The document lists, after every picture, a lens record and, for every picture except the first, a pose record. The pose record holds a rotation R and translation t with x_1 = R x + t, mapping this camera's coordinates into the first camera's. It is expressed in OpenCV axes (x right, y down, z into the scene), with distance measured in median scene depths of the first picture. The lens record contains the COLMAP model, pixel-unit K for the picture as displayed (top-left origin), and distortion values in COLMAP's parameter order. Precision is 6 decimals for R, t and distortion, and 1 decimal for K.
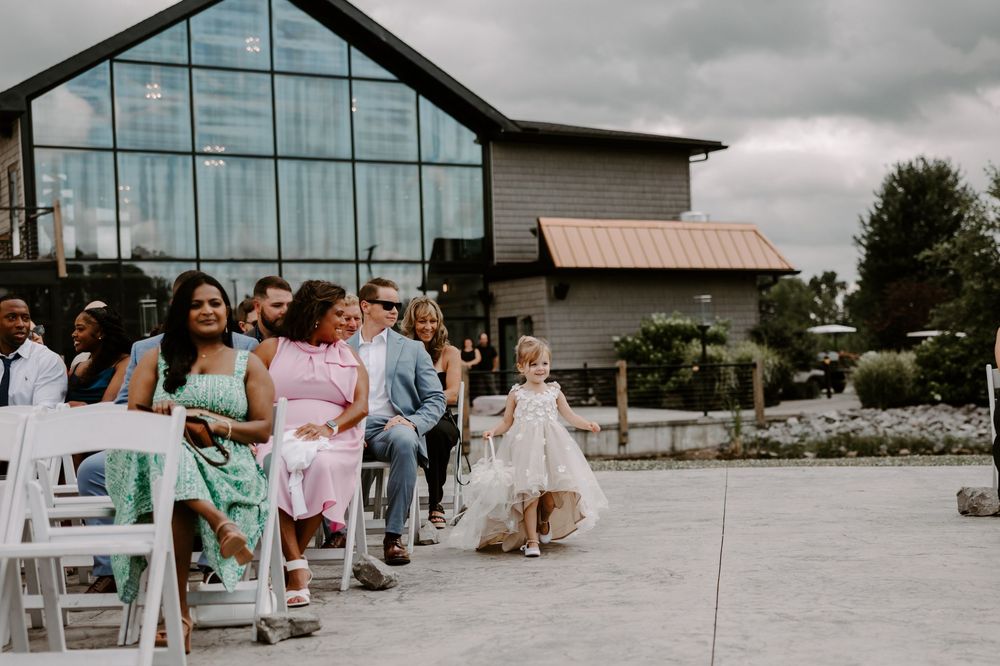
lens RADIAL K [[1297.4, 0, 500.0], [0, 1297.4, 333.0], [0, 0, 1]] dist [0.002593, -0.034234]
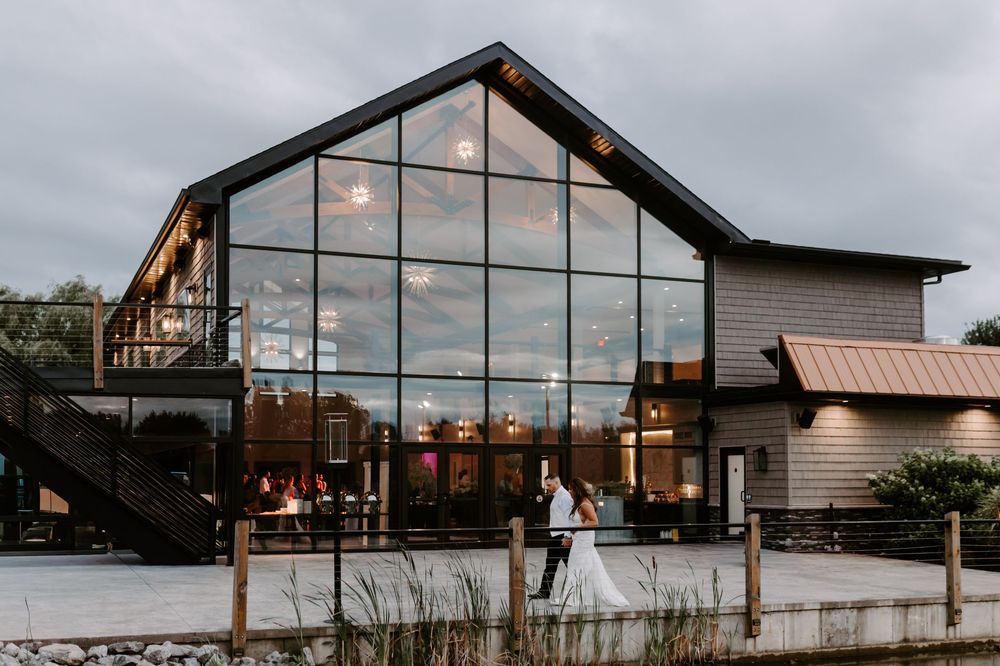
lens RADIAL K [[1215.3, 0, 500.0], [0, 1215.3, 333.0], [0, 0, 1]] dist [-0.014765, -0.016540]
pose [[0.989480, 0.015130, -0.143879, -0.034466], [-0.029783, 0.994517, -0.100245, -0.001629], [0.141573, 0.103475, 0.984505, 0.140270]]
